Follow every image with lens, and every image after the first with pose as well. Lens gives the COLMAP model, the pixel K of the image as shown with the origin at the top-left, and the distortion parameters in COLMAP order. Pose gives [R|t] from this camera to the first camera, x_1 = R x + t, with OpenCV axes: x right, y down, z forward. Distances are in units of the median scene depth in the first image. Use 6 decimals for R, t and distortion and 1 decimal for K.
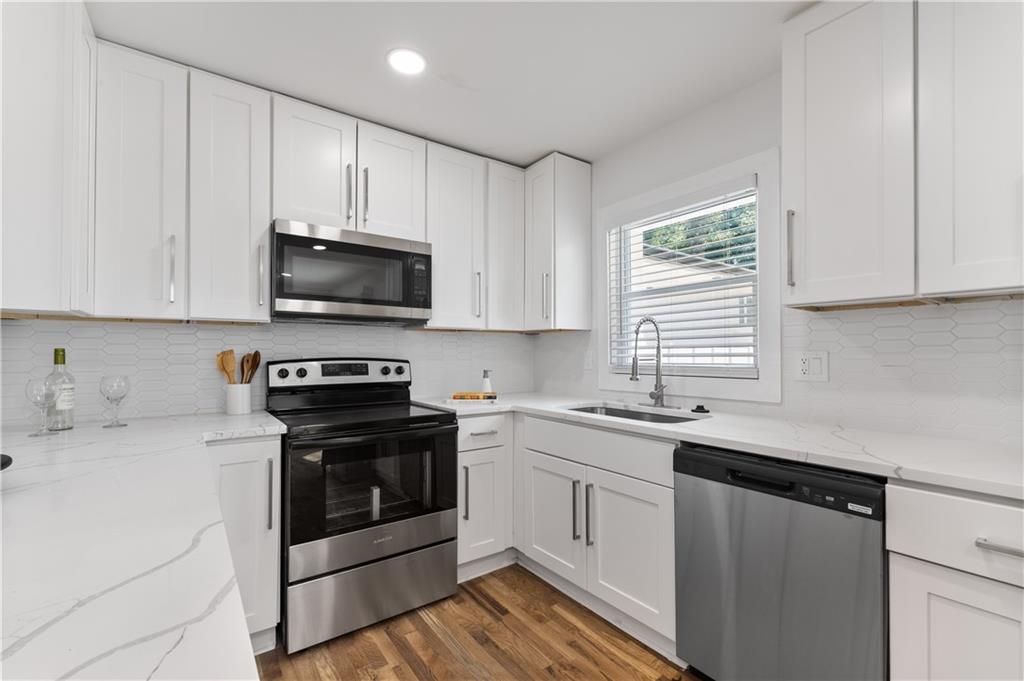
lens RADIAL K [[441.9, 0, 512.9], [0, 441.9, 348.5], [0, 0, 1]] dist [-0.002215, 0.000462]
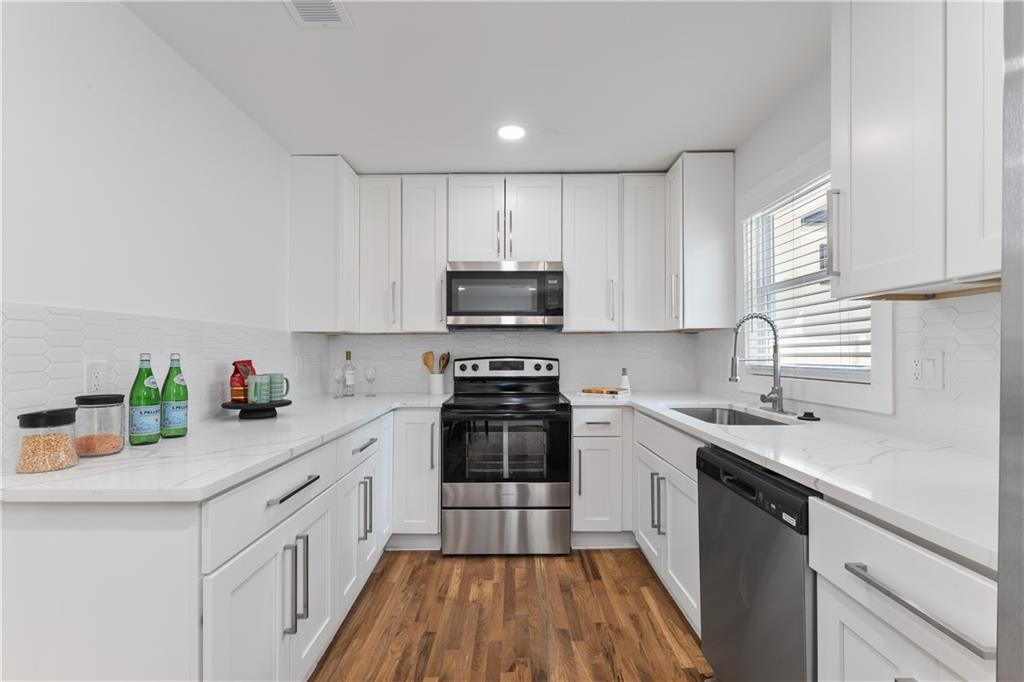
lens RADIAL K [[441.9, 0, 506.3], [0, 441.9, 346.2], [0, 0, 1]] dist [-0.002215, 0.000462]
pose [[0.805978, -0.010425, -0.591853, 0.445758], [0.010173, 0.999941, -0.003760, -0.005247], [0.591857, -0.002990, 0.806037, -0.062869]]
